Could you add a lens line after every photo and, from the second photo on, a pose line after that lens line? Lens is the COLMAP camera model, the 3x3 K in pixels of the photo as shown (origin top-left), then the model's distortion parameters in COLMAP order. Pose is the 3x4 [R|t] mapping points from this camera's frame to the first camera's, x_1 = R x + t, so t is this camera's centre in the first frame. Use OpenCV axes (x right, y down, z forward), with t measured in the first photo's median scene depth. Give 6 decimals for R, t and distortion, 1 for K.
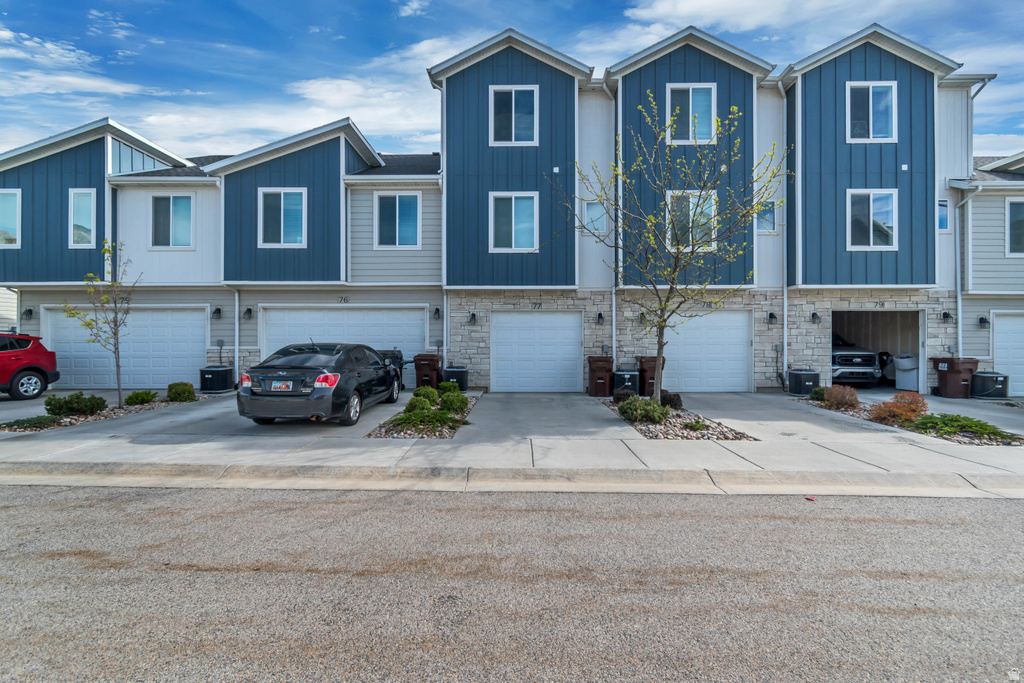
lens RADIAL K [[454.7, 0, 518.1], [0, 454.7, 337.6], [0, 0, 1]] dist [0.003424, -0.000684]
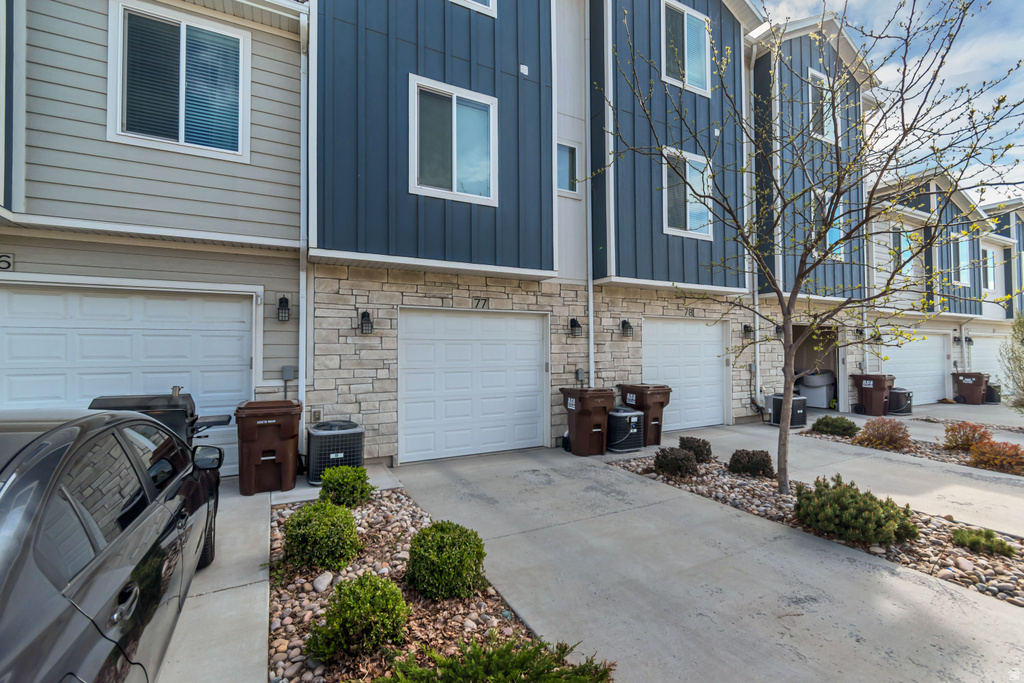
lens RADIAL K [[454.7, 0, 518.1], [0, 454.7, 337.6], [0, 0, 1]] dist [0.003424, -0.000684]
pose [[0.877484, 0.010579, 0.479489, -0.191447], [-0.001454, 0.999811, -0.019398, -0.015358], [-0.479603, 0.016324, 0.877334, 0.483188]]
